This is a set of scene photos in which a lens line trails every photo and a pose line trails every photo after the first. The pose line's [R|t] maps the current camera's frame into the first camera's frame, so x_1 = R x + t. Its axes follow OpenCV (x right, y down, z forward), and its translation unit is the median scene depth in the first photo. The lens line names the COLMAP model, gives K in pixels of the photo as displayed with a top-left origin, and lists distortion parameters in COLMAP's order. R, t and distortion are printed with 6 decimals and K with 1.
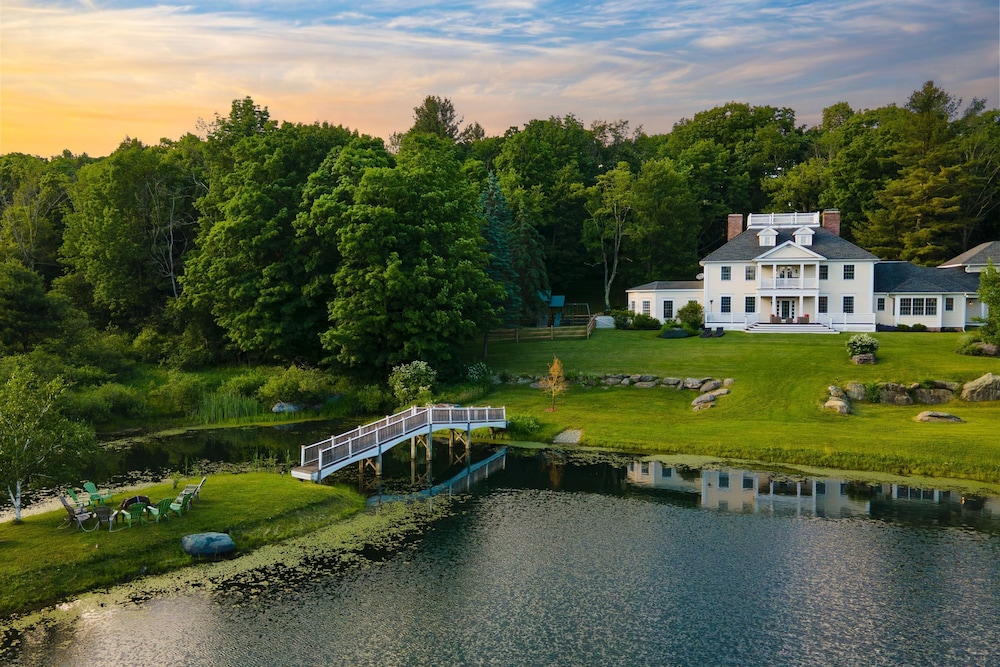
lens RADIAL K [[864.2, 0, 437.7], [0, 864.2, 331.6], [0, 0, 1]] dist [0.045547, 0.004687]
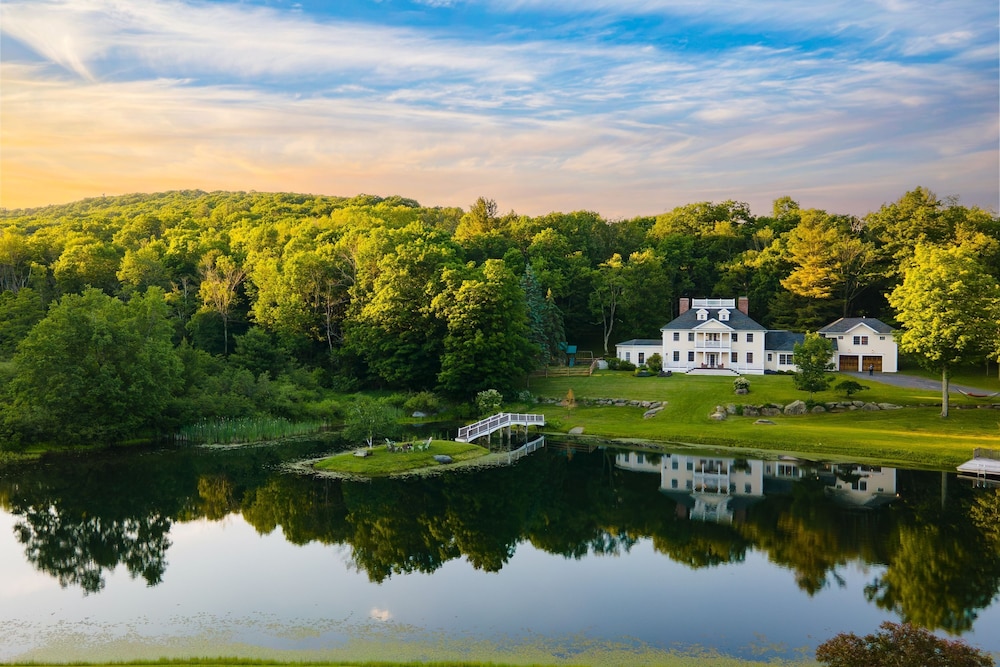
lens RADIAL K [[866.9, 0, 414.5], [0, 866.9, 335.7], [0, 0, 1]] dist [0.035137, -0.001274]
pose [[0.999042, 0.008494, -0.042922, -0.097098], [-0.009280, 0.999792, -0.018152, -0.038982], [0.042759, 0.018533, 0.998914, -0.718443]]
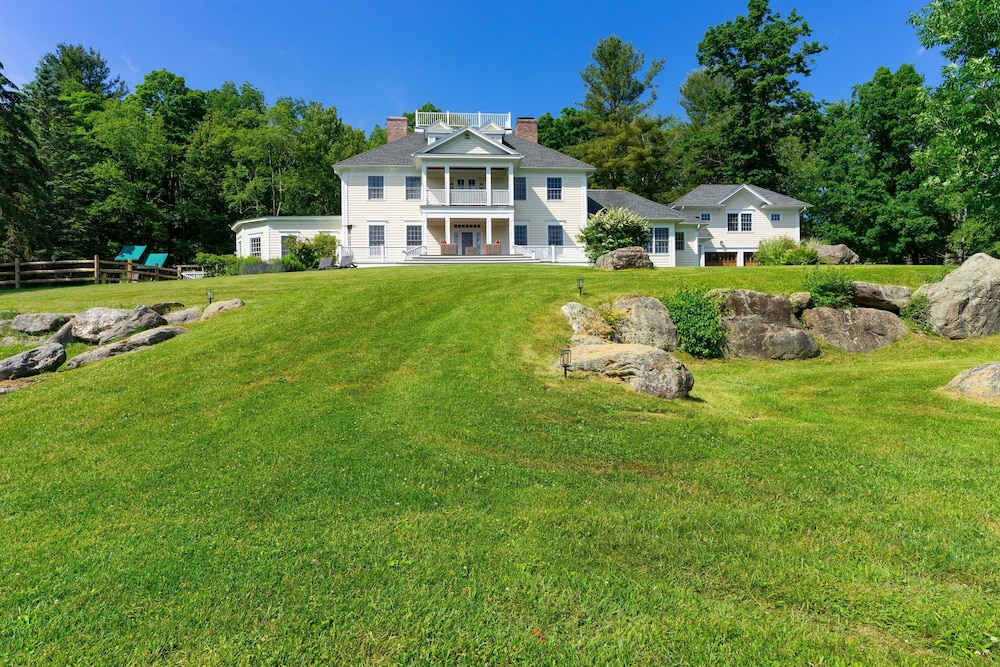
lens RADIAL K [[568.4, 0, 500.0], [0, 568.4, 333.5], [0, 0, 1]] dist [0.005794, 0.001825]
pose [[0.924548, -0.009836, 0.380939, 0.289664], [0.029138, 0.998565, -0.044936, 0.063392], [-0.379950, 0.052645, 0.923508, 0.673317]]
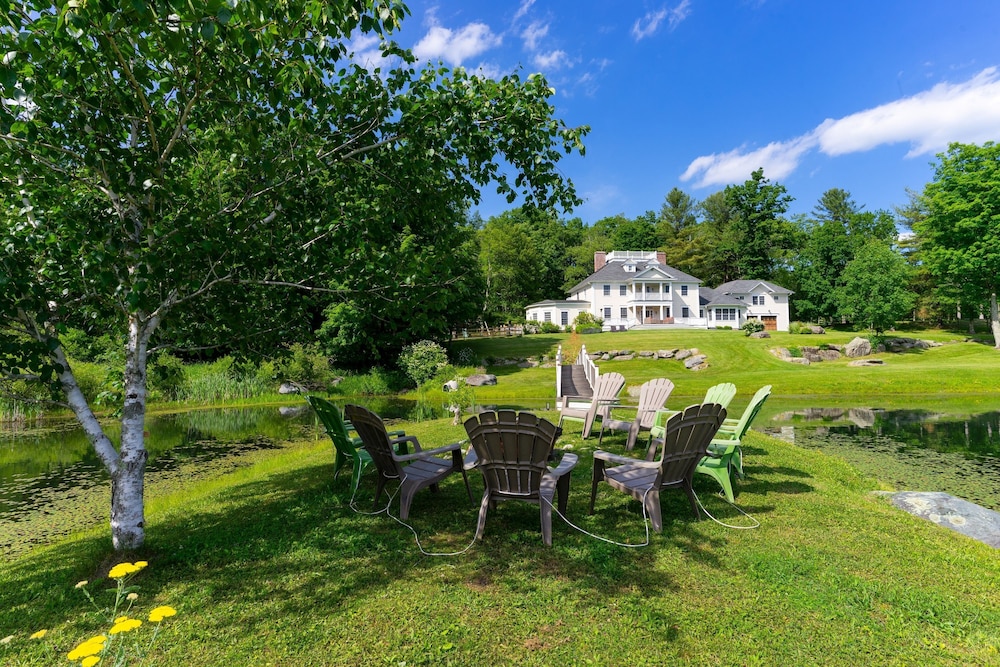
lens RADIAL K [[540.6, 0, 500.0], [0, 540.6, 333.5], [0, 0, 1]] dist [0.003293, 0.000460]
pose [[0.902805, 0.010610, 0.429919, -0.198299], [0.031093, 0.995469, -0.089861, 0.078188], [-0.428925, 0.094495, 0.898384, 0.363781]]
